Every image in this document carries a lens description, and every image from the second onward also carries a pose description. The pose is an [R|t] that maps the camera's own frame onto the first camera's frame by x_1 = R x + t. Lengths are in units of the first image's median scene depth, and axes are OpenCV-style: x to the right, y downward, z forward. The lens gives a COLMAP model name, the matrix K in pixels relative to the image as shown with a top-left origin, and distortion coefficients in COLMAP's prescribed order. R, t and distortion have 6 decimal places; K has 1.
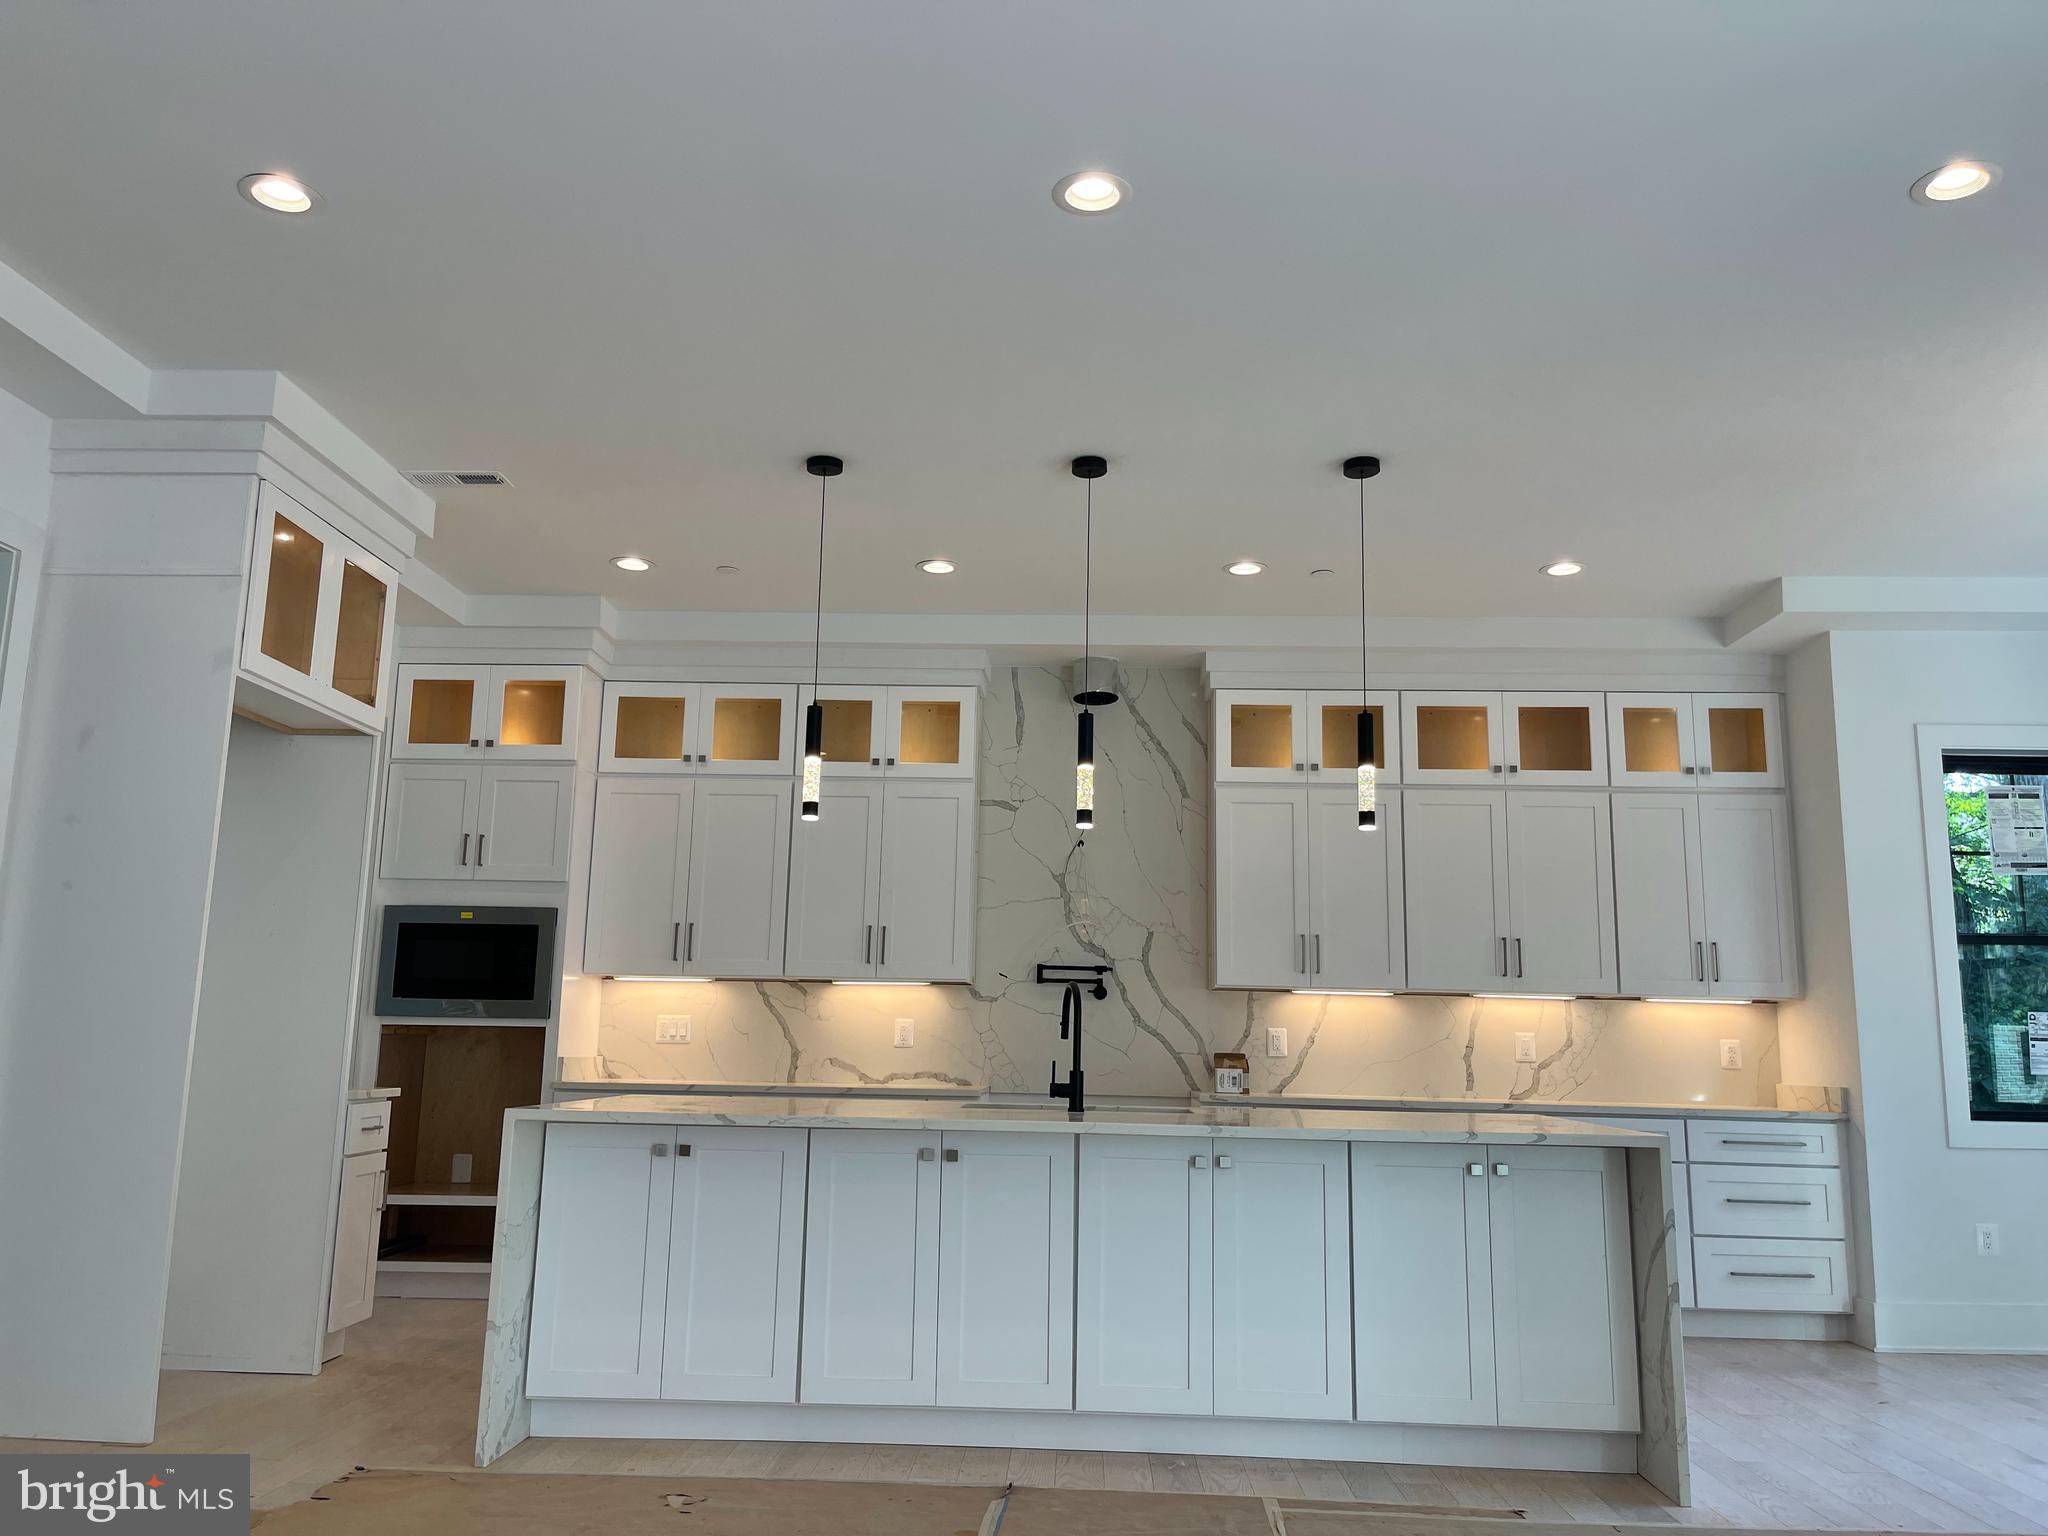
lens RADIAL K [[1520.7, 0, 1022.3], [0, 1520.7, 796.2], [0, 0, 1]] dist [0.087322, -0.126725]
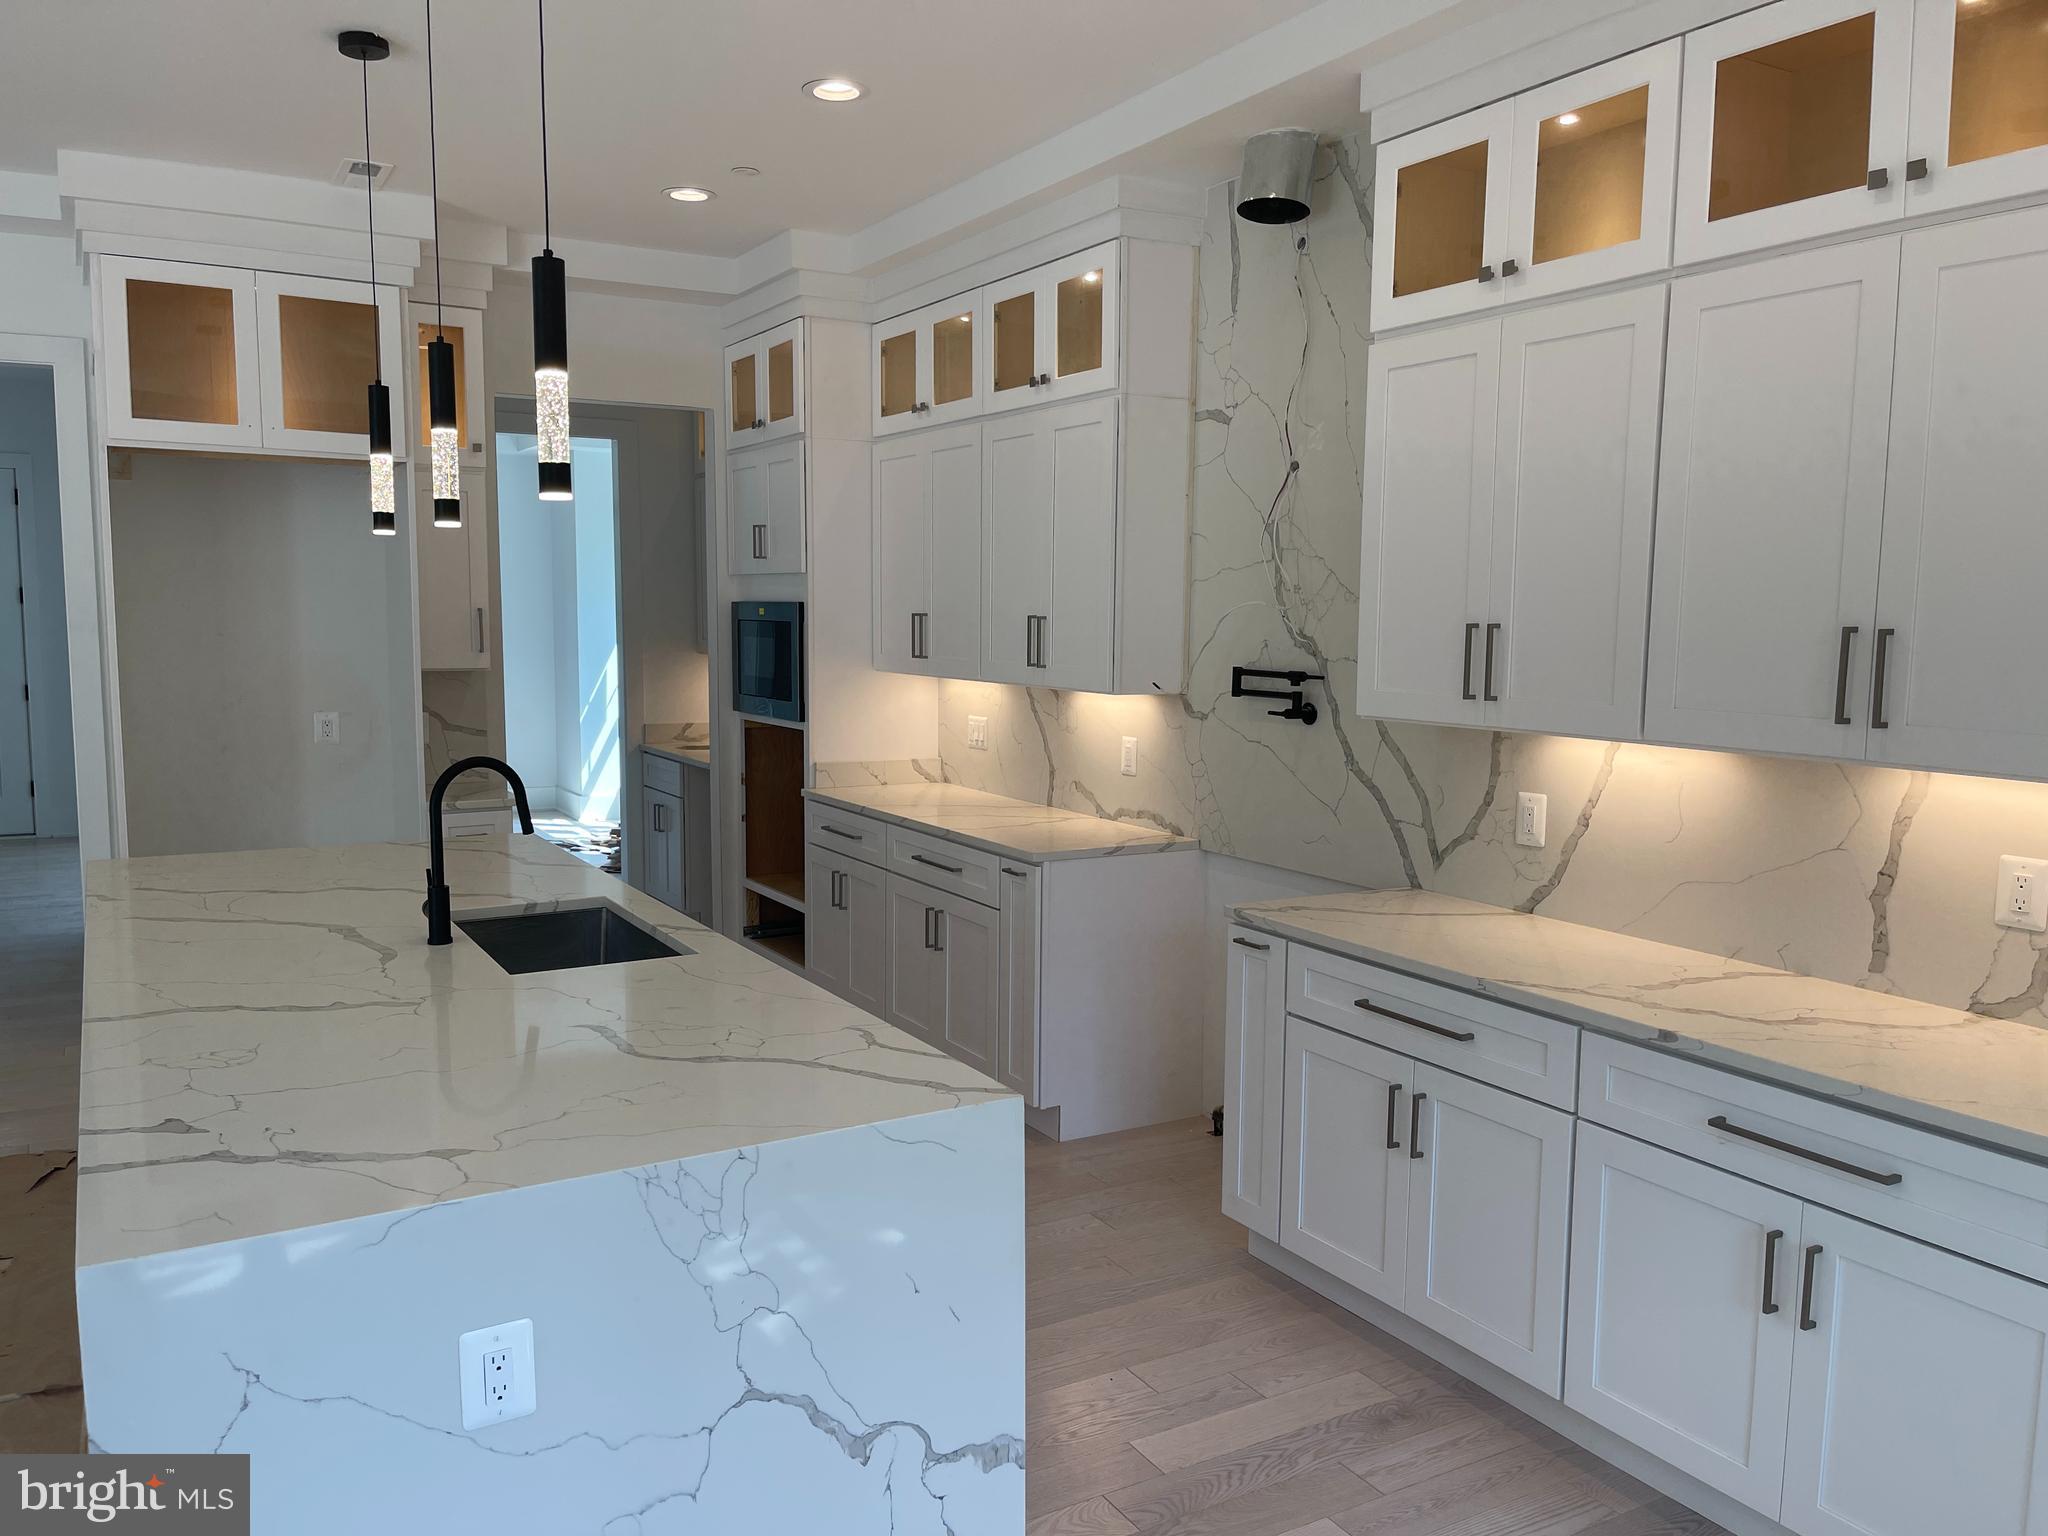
lens RADIAL K [[1520.7, 0, 1022.3], [0, 1520.7, 796.2], [0, 0, 1]] dist [0.087322, -0.126725]
pose [[0.549584, 0.086767, -0.830920, 0.508185], [0.134303, 0.972480, 0.190380, 0.028429], [0.824572, -0.216225, 0.522807, 0.576894]]
